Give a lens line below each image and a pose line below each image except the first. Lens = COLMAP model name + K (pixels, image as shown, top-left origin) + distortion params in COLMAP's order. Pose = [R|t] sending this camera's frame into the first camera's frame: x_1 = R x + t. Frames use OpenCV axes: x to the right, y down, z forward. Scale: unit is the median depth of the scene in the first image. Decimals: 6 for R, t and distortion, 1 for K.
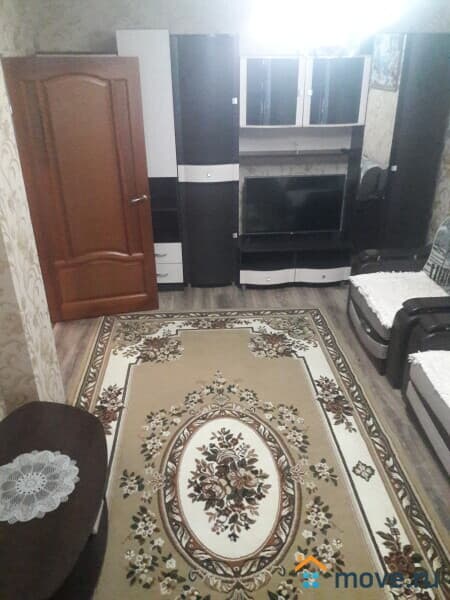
lens RADIAL K [[501.1, 0, 225.6], [0, 501.1, 299.9], [0, 0, 1]] dist [0.033052, -0.049197]
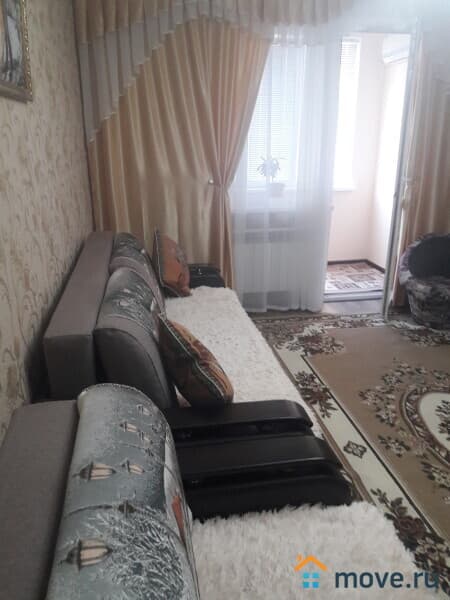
lens RADIAL K [[501.1, 0, 225.1], [0, 501.1, 299.4], [0, 0, 1]] dist [0.033052, -0.049197]
pose [[-0.994821, 0.037087, -0.094638, 0.610405], [-0.042534, 0.693739, 0.718969, -0.543579], [0.092318, 0.719271, -0.688569, 1.458412]]
